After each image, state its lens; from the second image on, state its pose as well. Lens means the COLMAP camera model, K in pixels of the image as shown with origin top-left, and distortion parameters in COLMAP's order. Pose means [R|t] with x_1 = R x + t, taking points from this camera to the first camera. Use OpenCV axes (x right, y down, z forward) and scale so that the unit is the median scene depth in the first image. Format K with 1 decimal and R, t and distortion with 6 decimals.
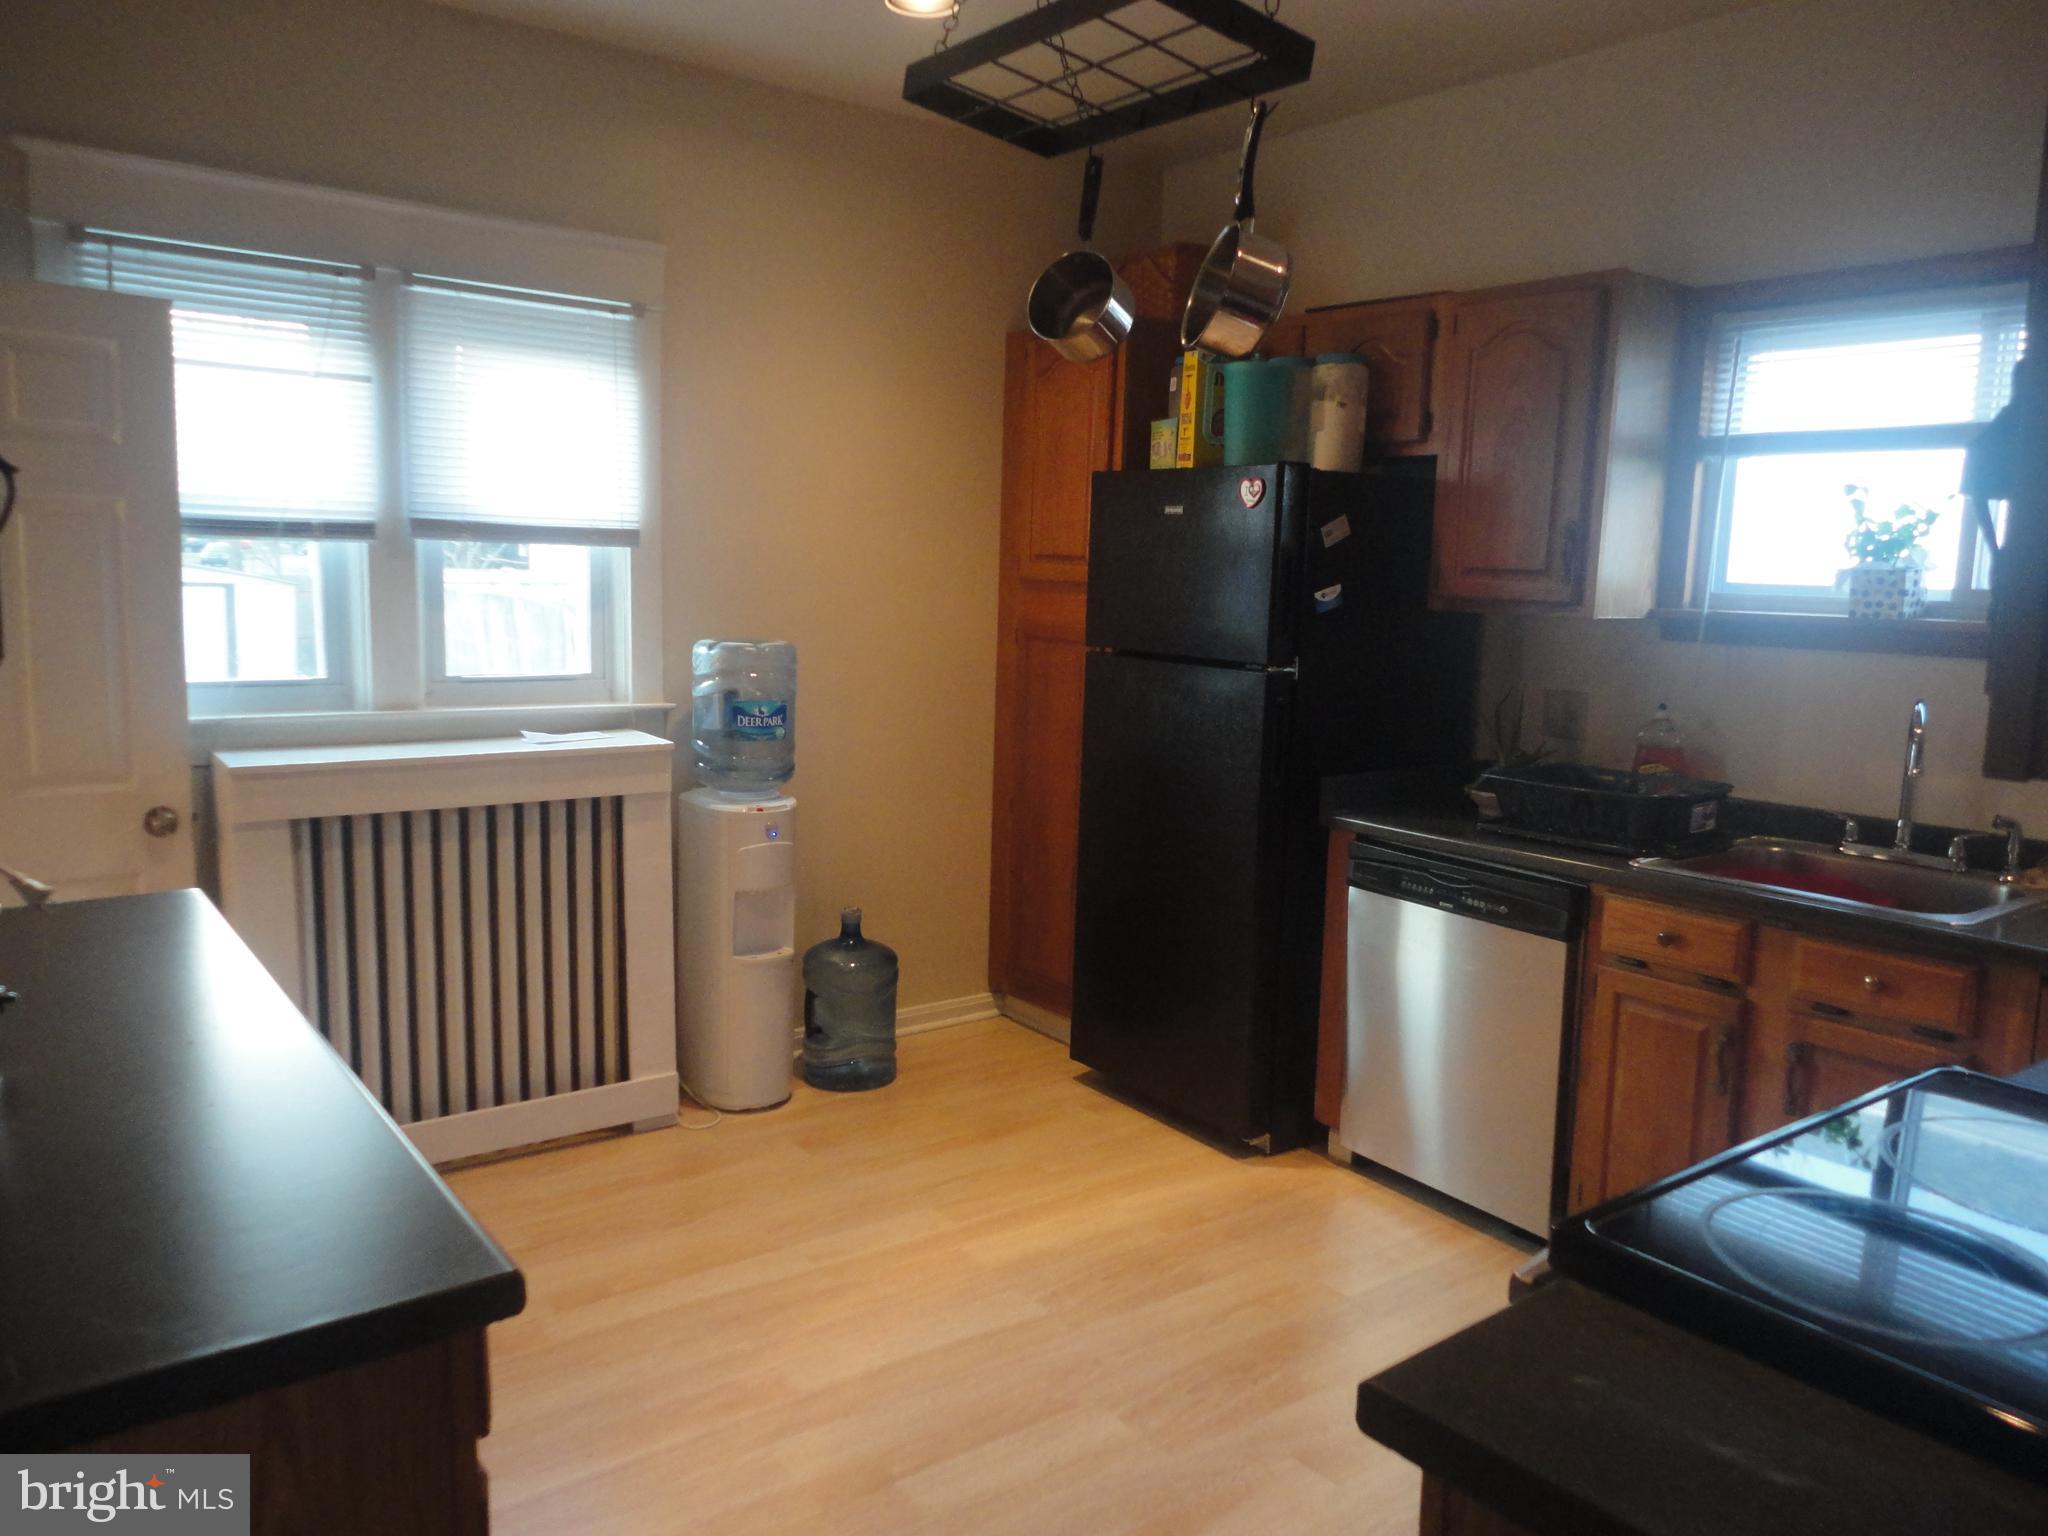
lens RADIAL K [[1502.9, 0, 1024.0], [0, 1502.9, 768.0], [0, 0, 1]] dist [-0.006054, 0.007526]
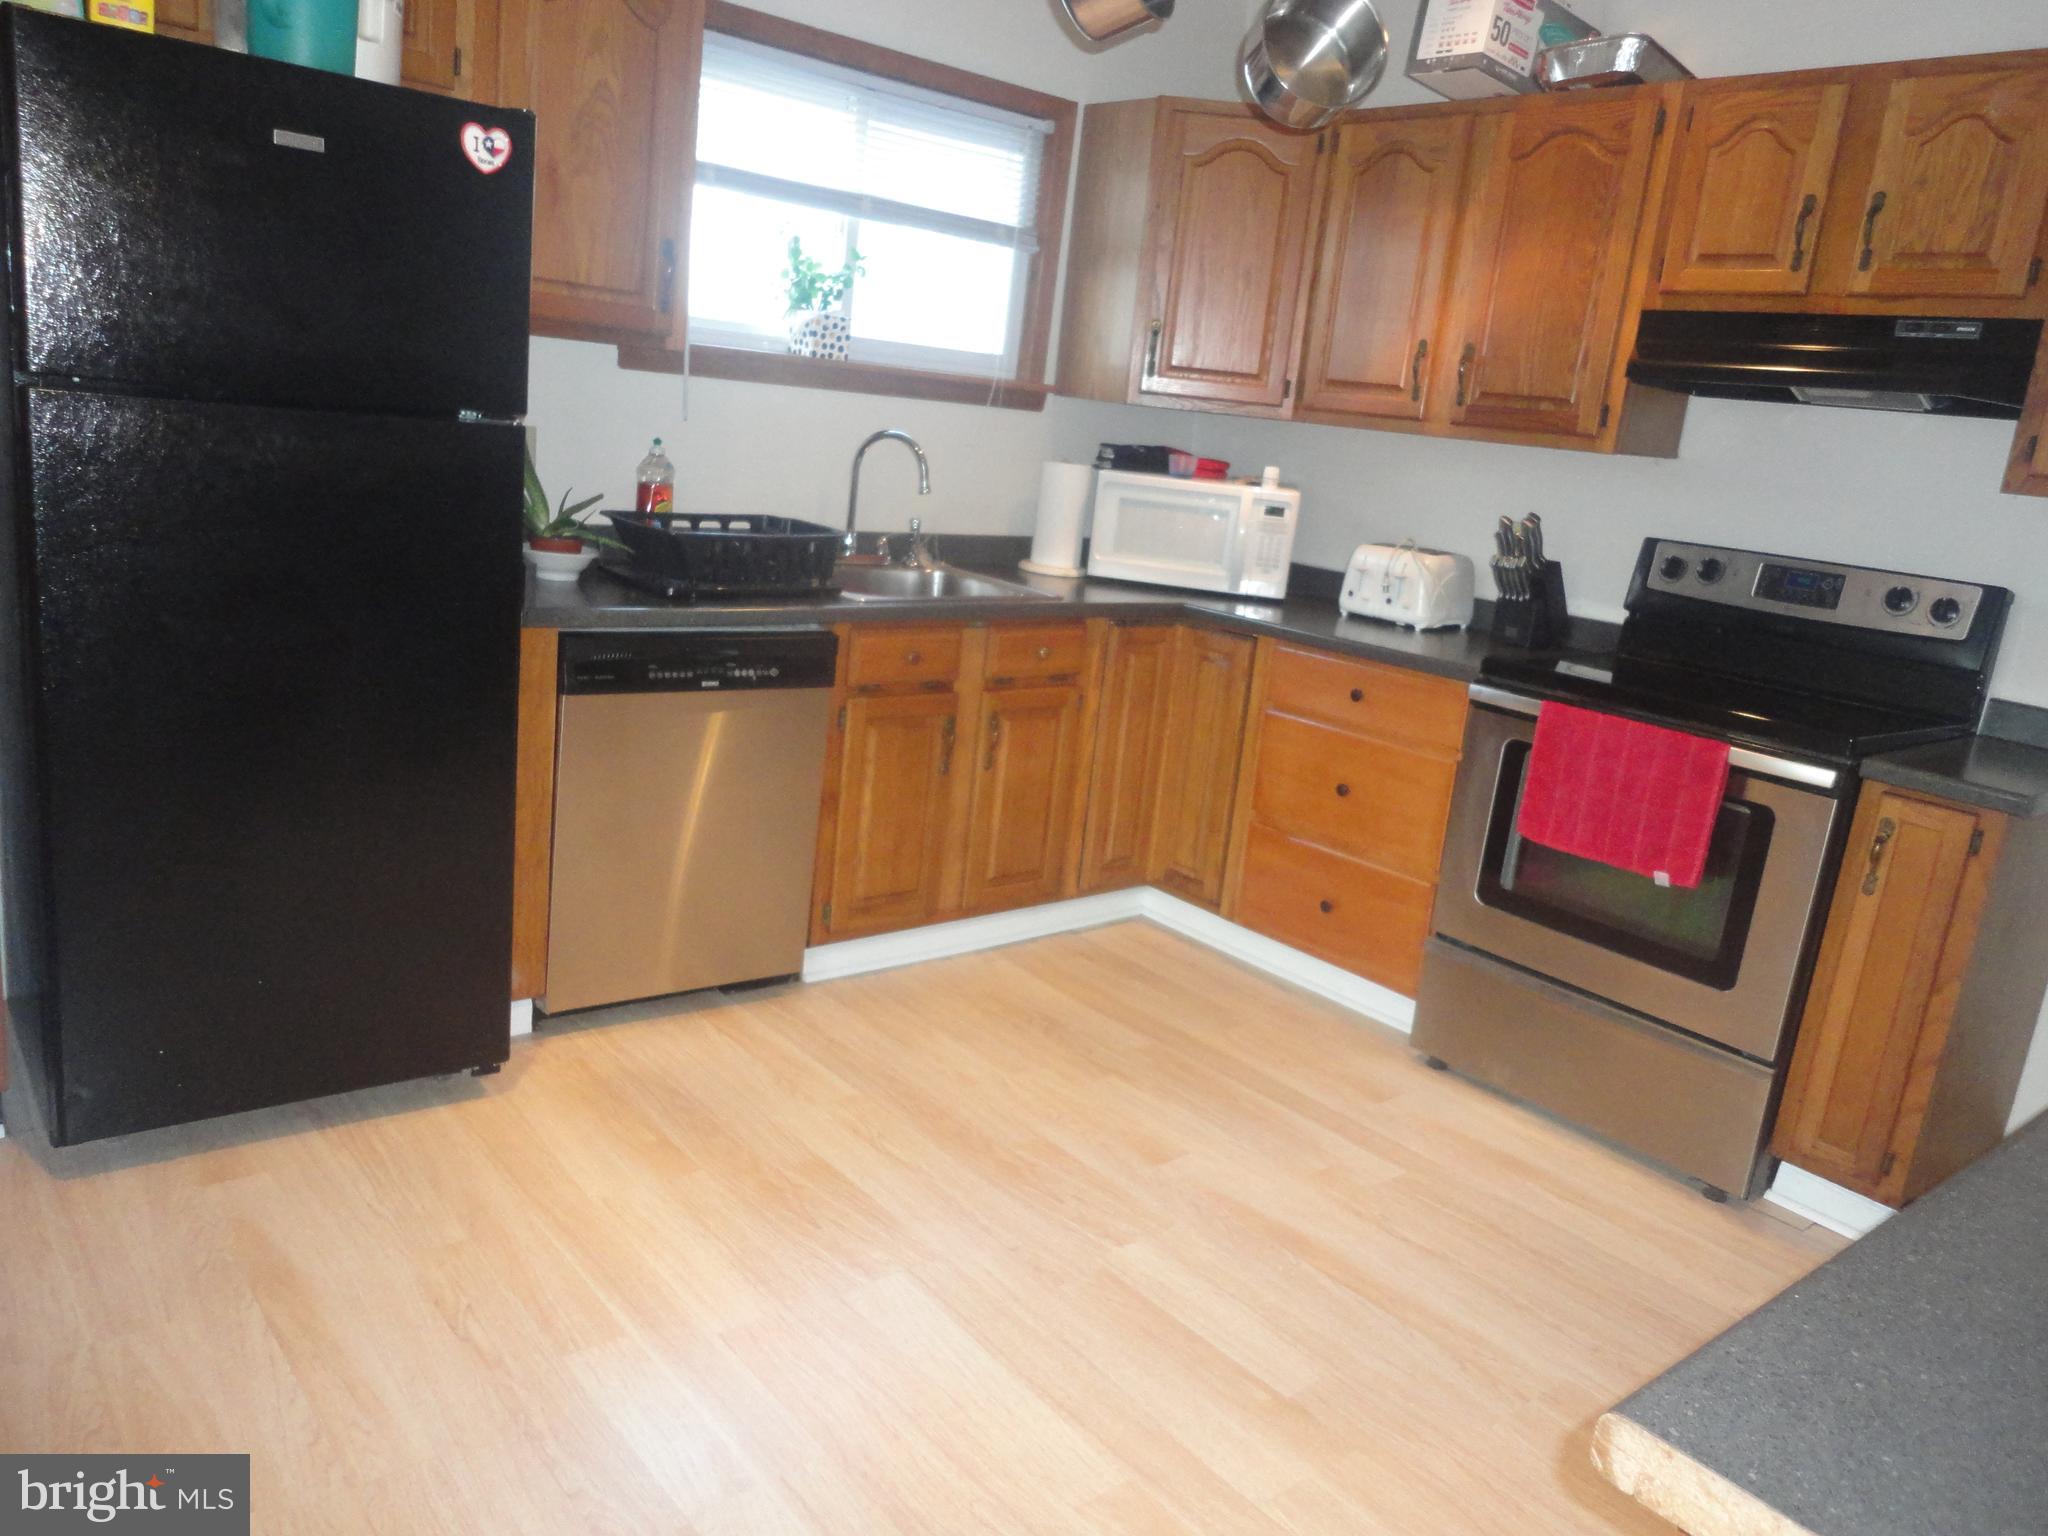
lens RADIAL K [[1502.9, 0, 1024.0], [0, 1502.9, 768.0], [0, 0, 1]] dist [-0.006054, 0.007526]
pose [[-0.055488, -0.269448, 0.961415, -0.650636], [0.029344, 0.962042, 0.271318, -0.105959], [-0.998028, 0.043267, -0.045475, 0.915115]]
